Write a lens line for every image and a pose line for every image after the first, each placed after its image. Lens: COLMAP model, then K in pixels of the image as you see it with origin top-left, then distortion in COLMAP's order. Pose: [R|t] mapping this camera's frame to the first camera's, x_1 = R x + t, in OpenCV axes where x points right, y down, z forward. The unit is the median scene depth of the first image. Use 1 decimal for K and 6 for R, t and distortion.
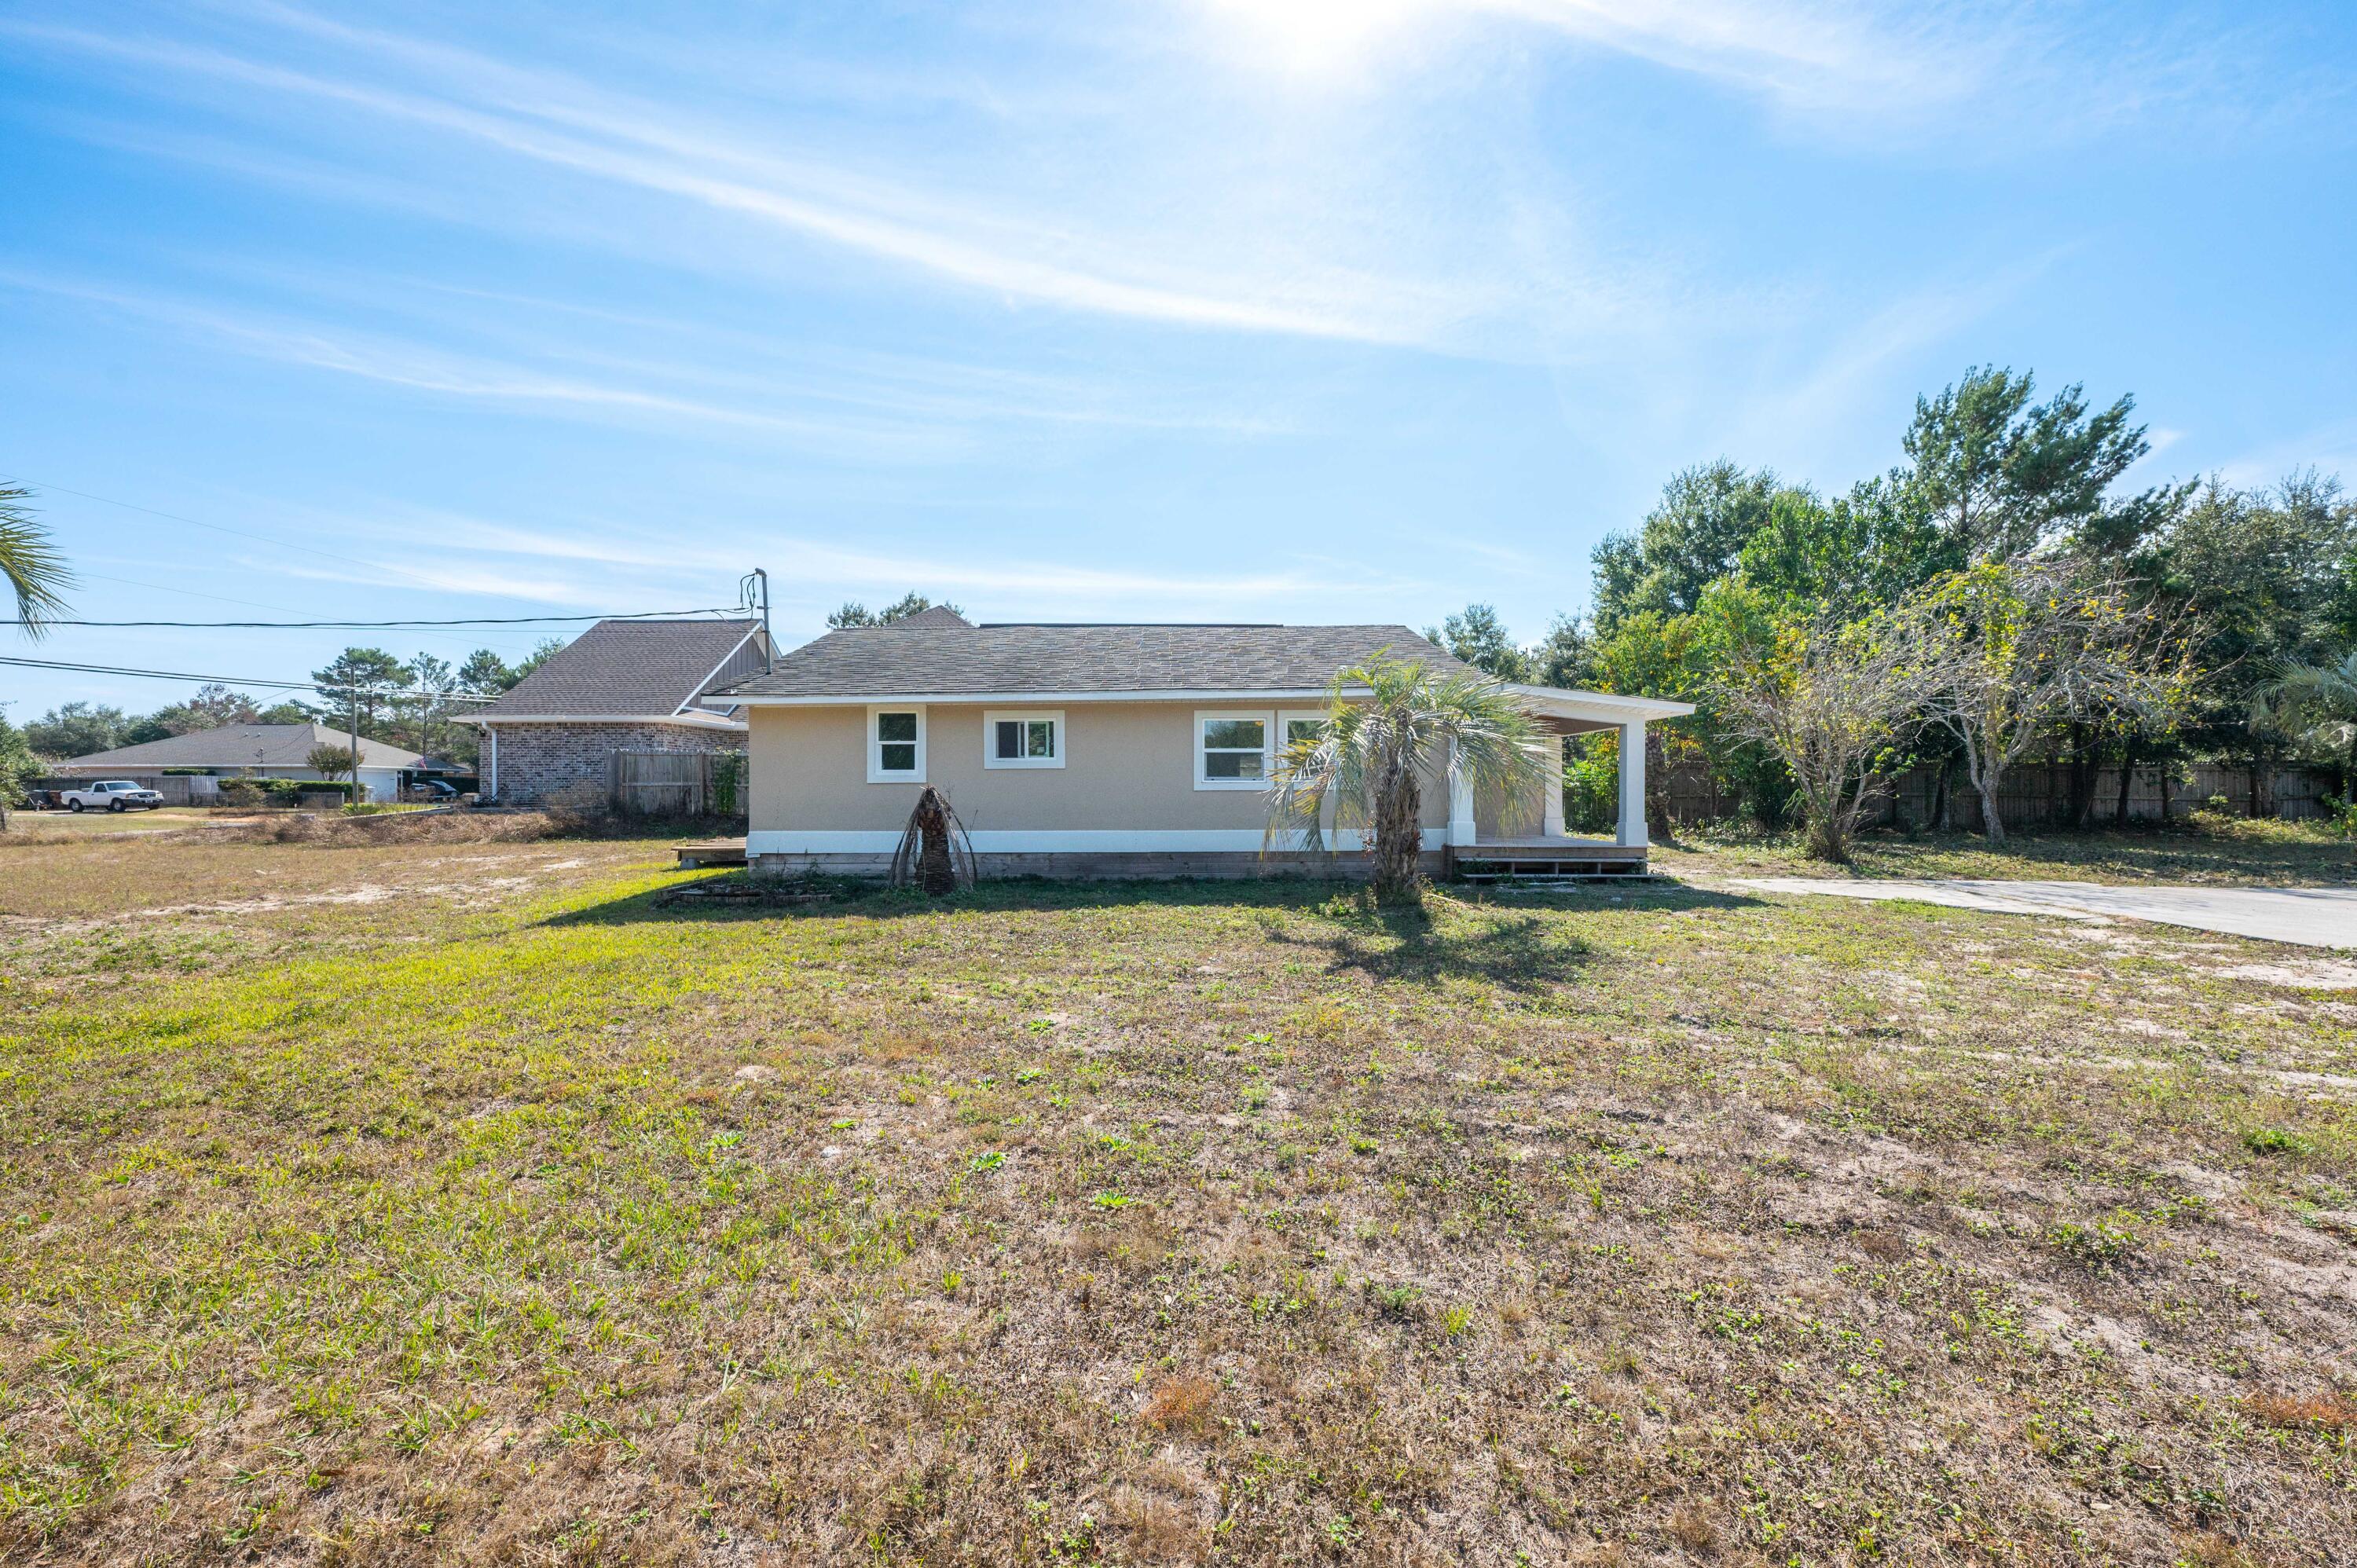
lens RADIAL K [[938.8, 0, 1174.5], [0, 938.8, 778.6], [0, 0, 1]] dist [0.002866, 0.000224]
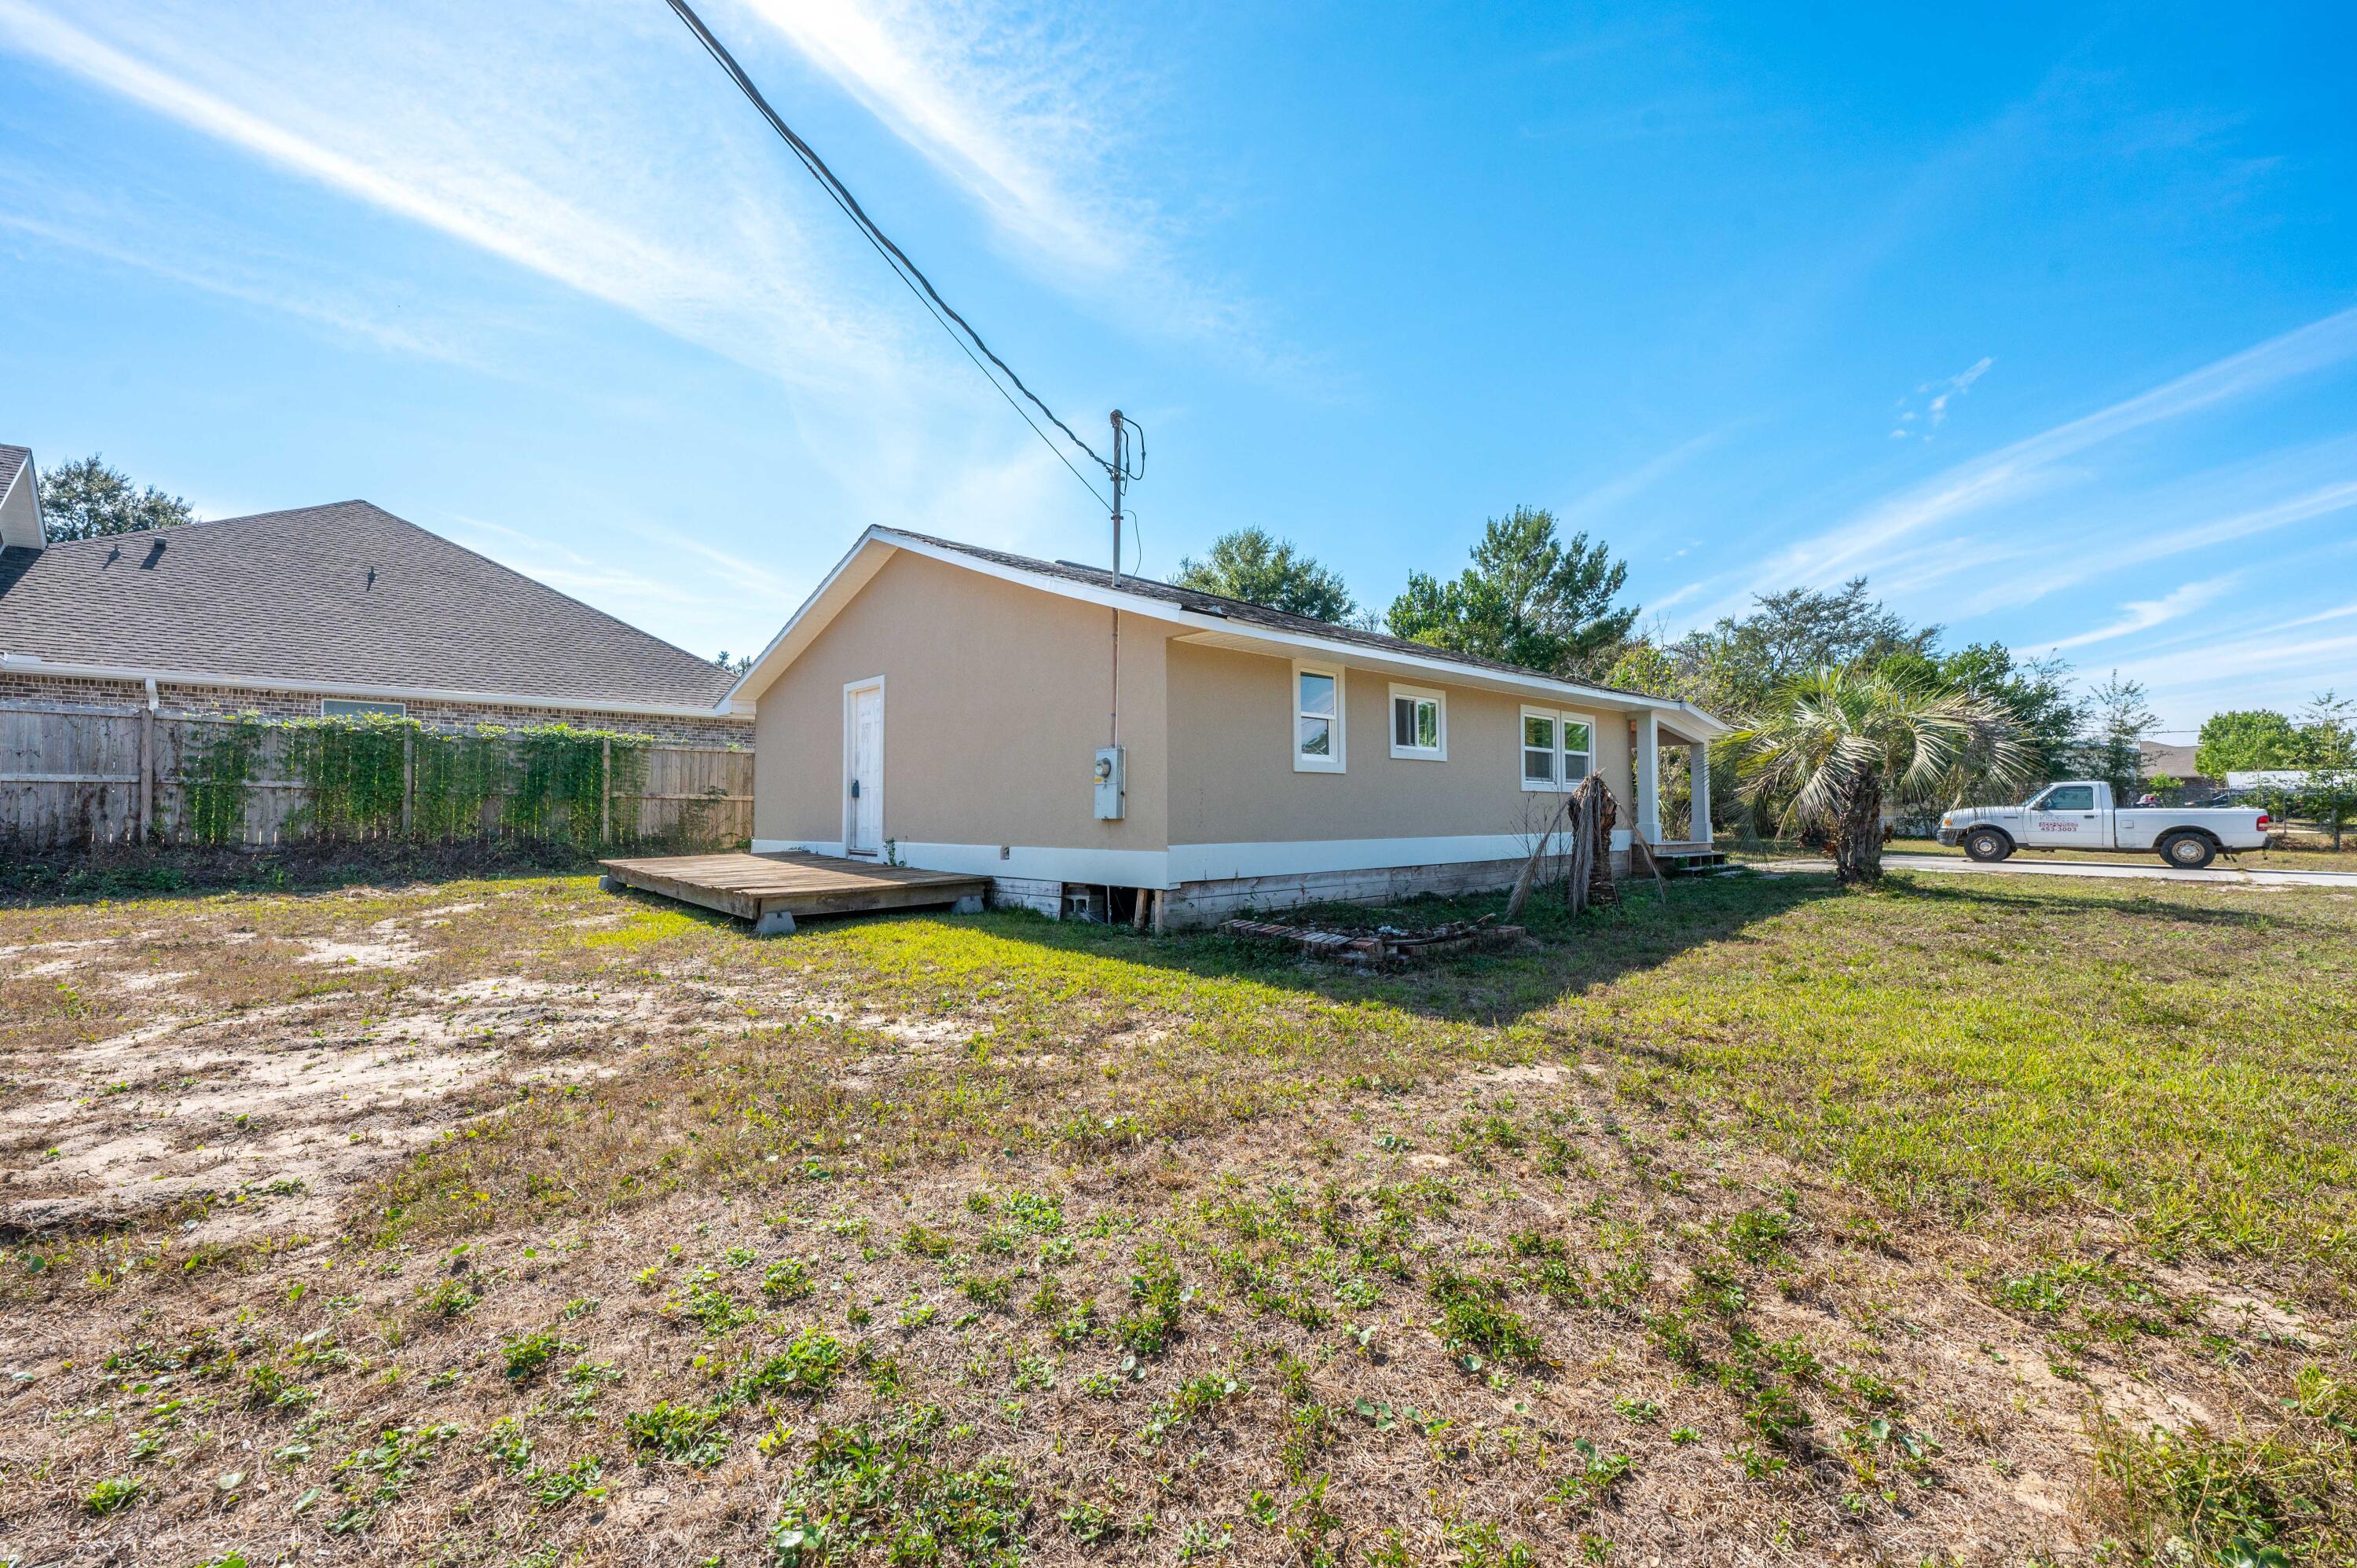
lens RADIAL K [[980.2, 0, 1178.3], [0, 980.2, 787.6], [0, 0, 1]] dist [0.001799, 0.000050]
pose [[0.717842, 0.018575, 0.695958, -0.432783], [-0.004278, 0.999743, -0.022271, 0.015925], [-0.696193, 0.013010, 0.717737, 0.267827]]
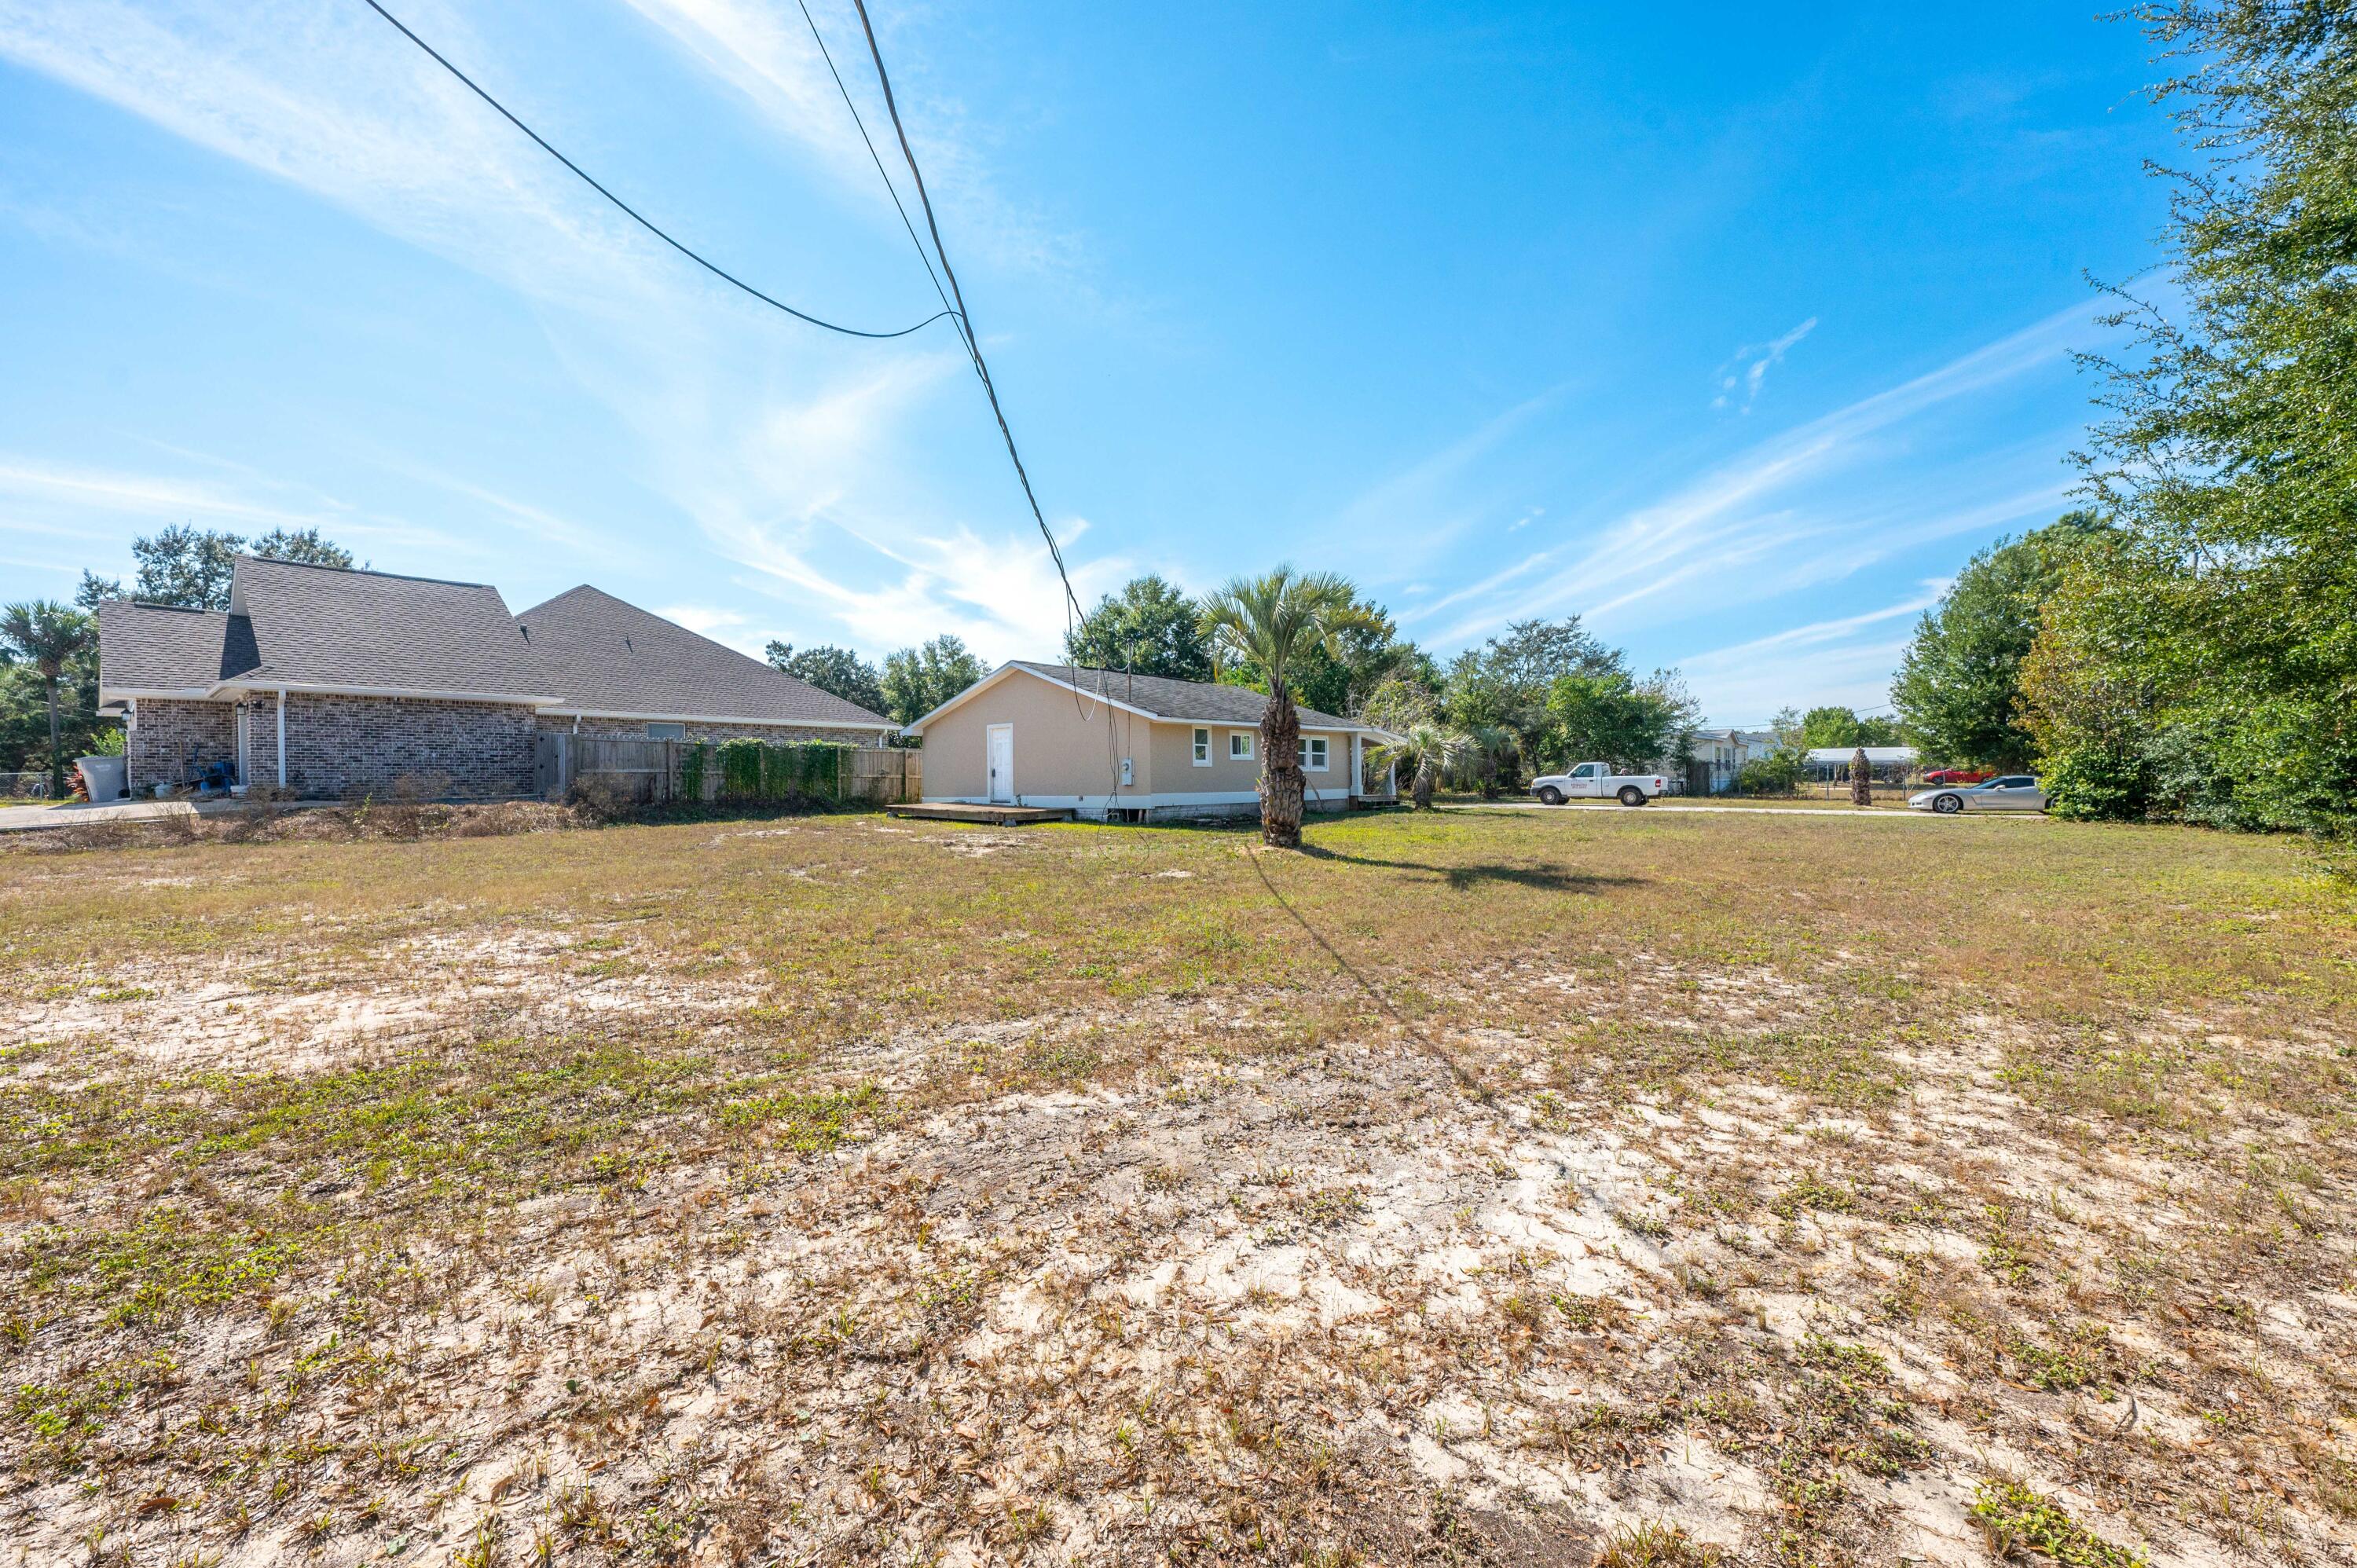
lens RADIAL K [[938.8, 0, 1180.1], [0, 938.8, 782.4], [0, 0, 1]] dist [0.002866, 0.000224]
pose [[0.629274, -0.004840, 0.777169, -0.858623], [0.003099, 0.999988, 0.003718, 0.014134], [-0.777178, 0.000068, 0.629281, -0.060510]]
